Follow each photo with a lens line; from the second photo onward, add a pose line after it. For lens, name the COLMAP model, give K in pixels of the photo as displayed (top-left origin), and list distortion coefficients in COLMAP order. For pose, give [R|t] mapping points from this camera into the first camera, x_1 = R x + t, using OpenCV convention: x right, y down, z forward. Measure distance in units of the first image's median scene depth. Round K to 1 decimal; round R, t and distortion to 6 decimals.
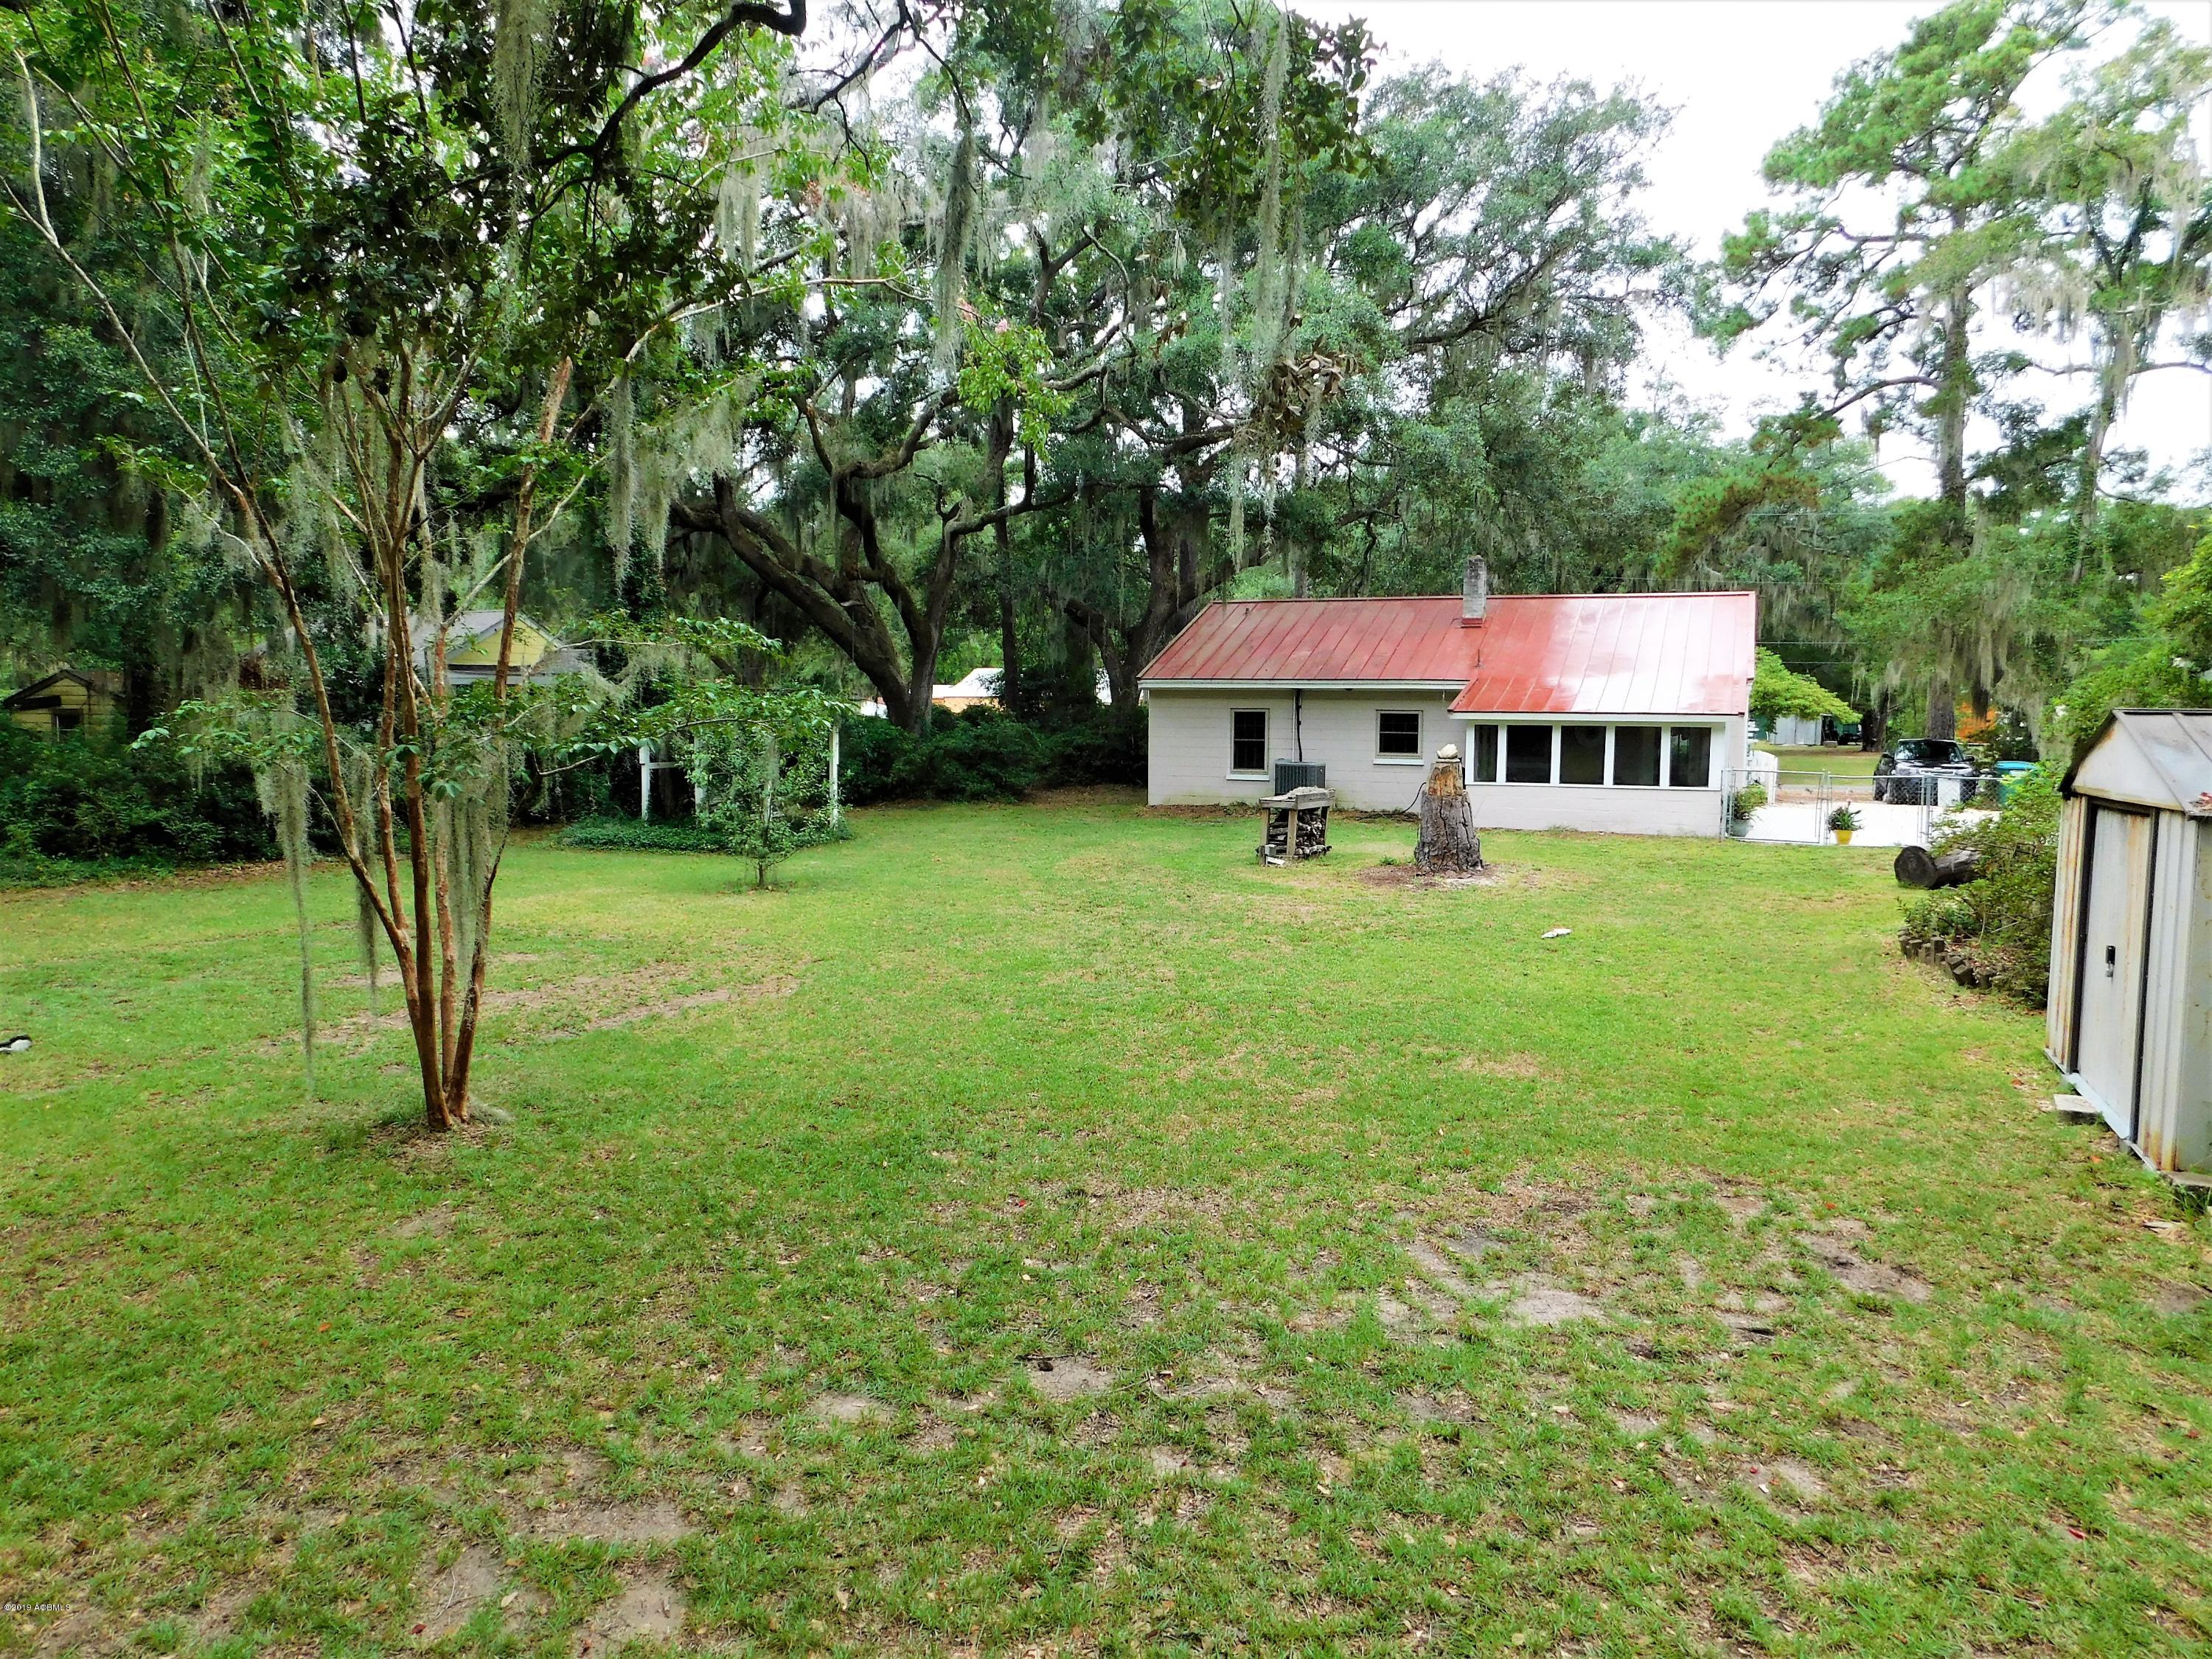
lens RADIAL K [[1466.1, 0, 1103.3], [0, 1466.1, 829.8], [0, 0, 1]] dist [-0.071619, 0.057391]
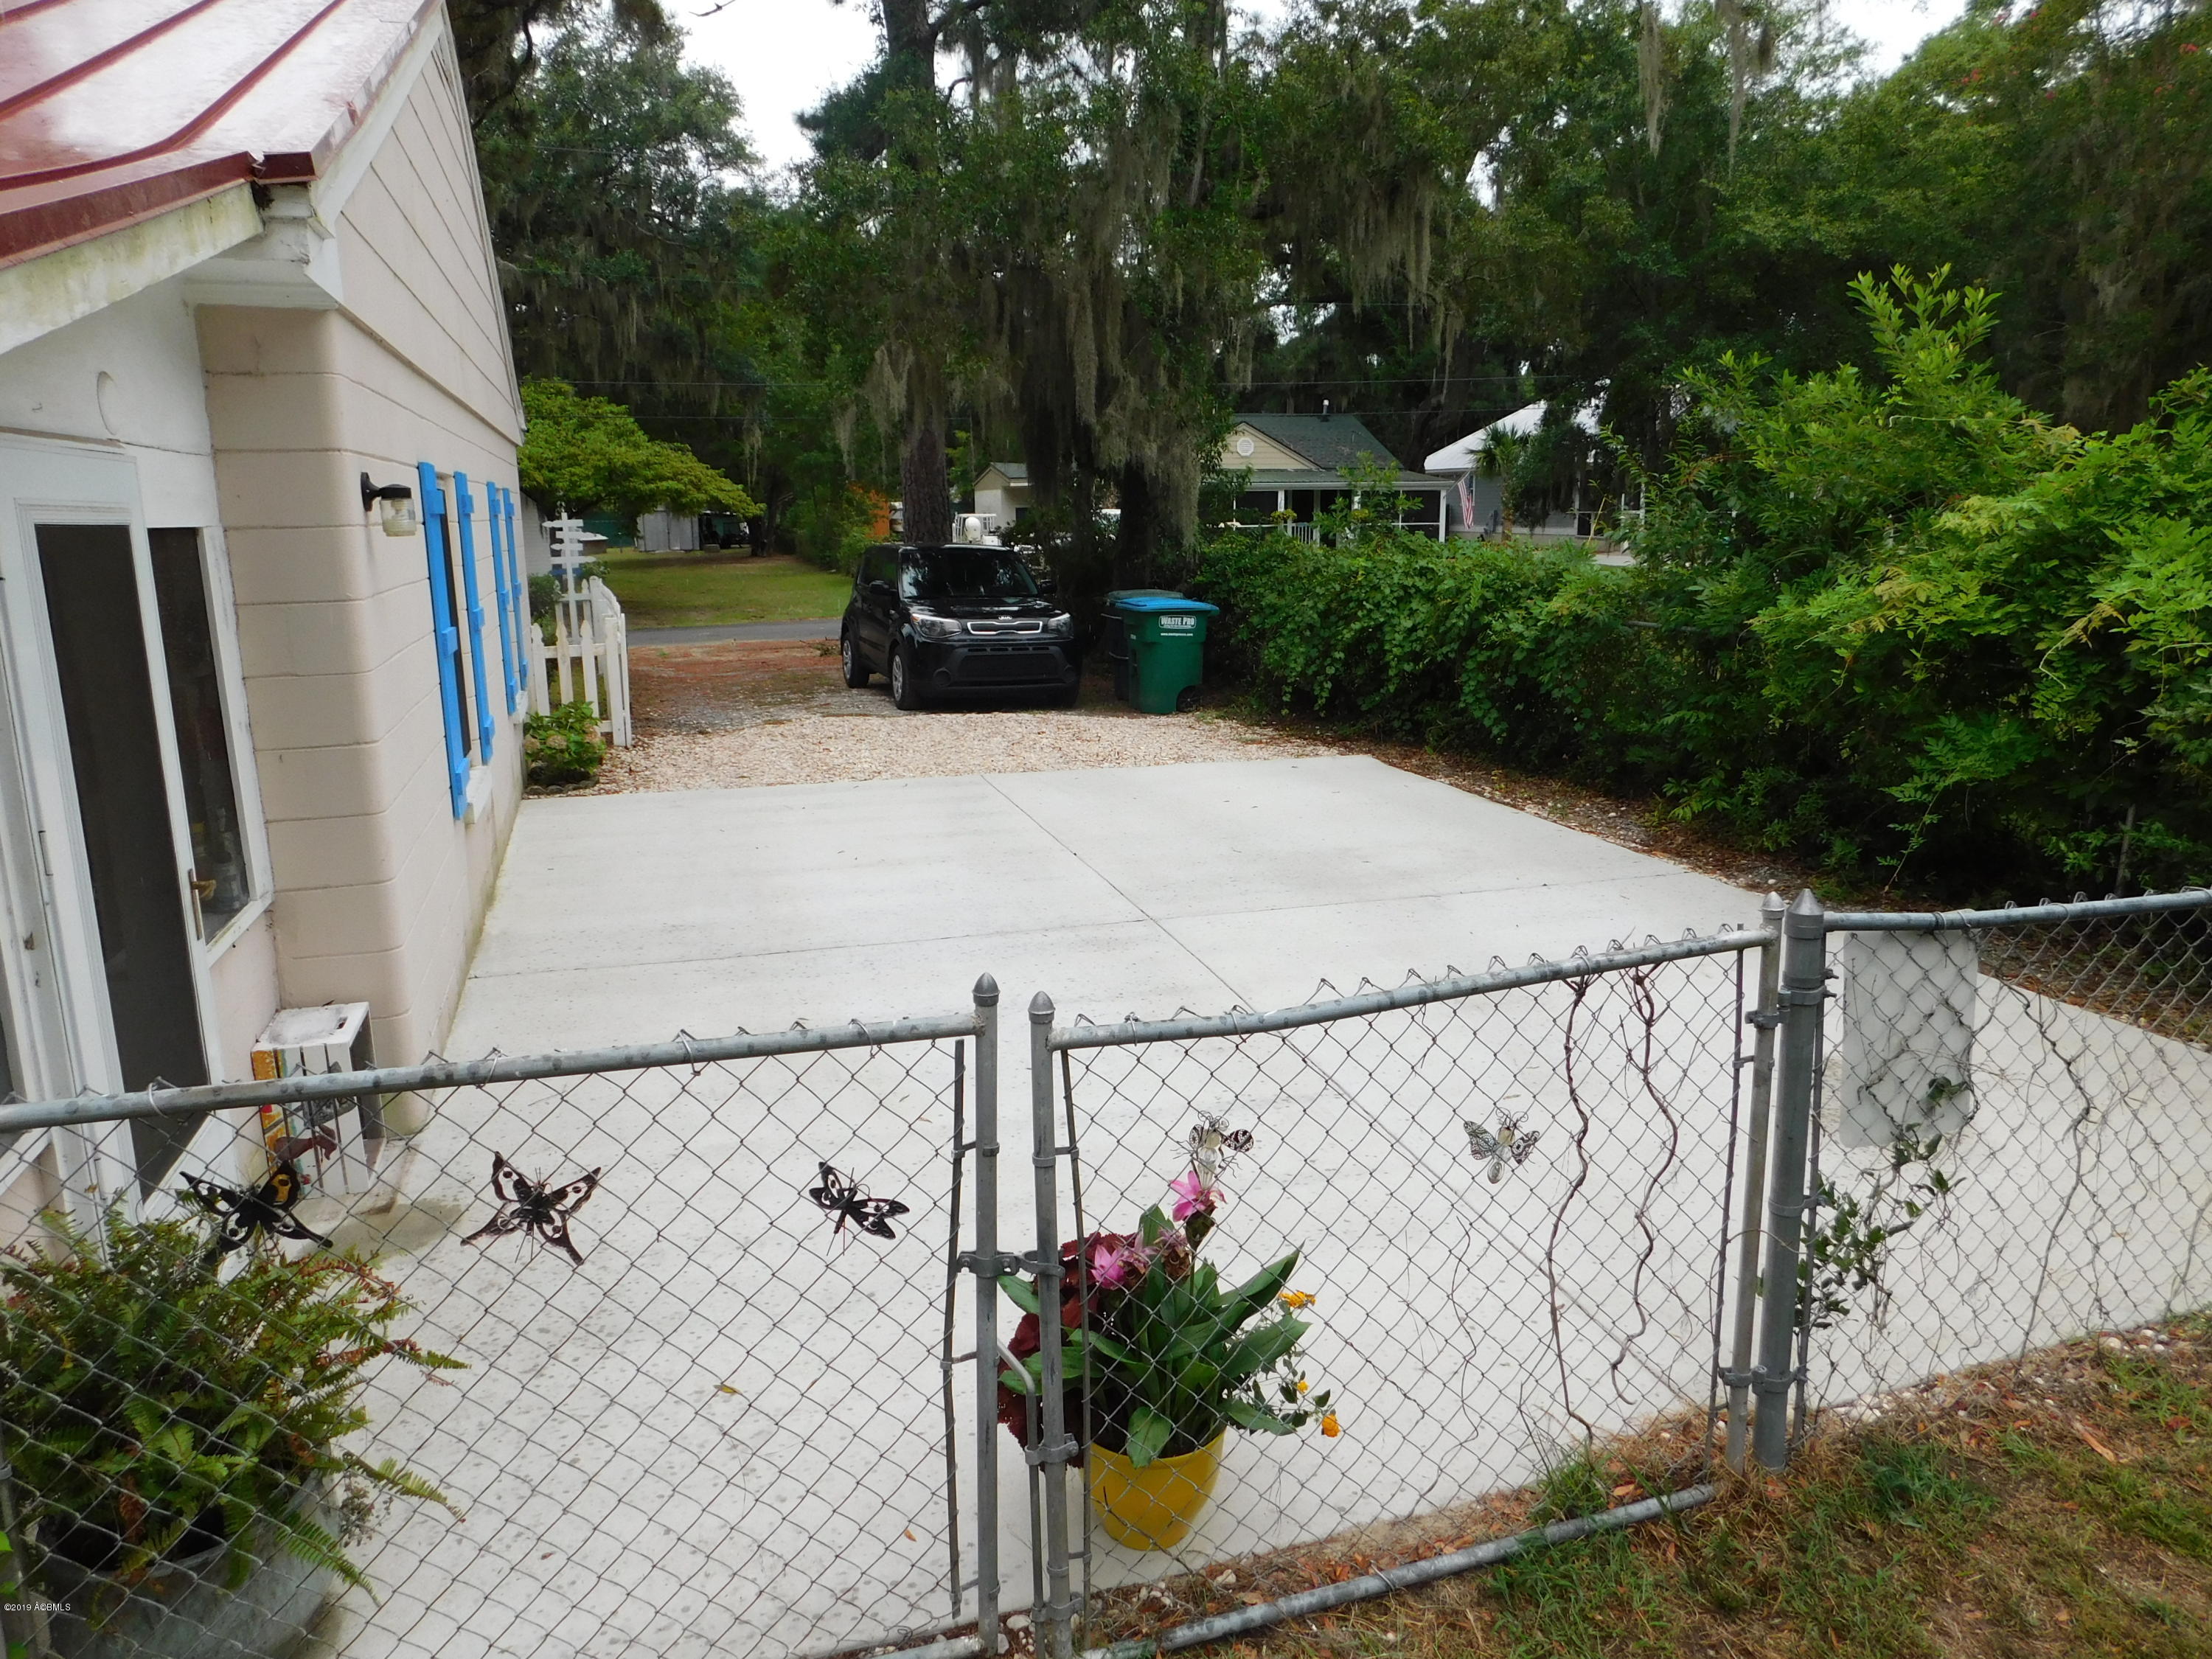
lens RADIAL K [[1466.1, 0, 1103.3], [0, 1466.1, 829.8], [0, 0, 1]] dist [-0.071619, 0.057391]
pose [[0.744657, -0.154885, 0.649228, 0.200135], [0.068258, 0.985275, 0.156764, -0.029177], [-0.663948, -0.072421, 0.744263, 0.416642]]
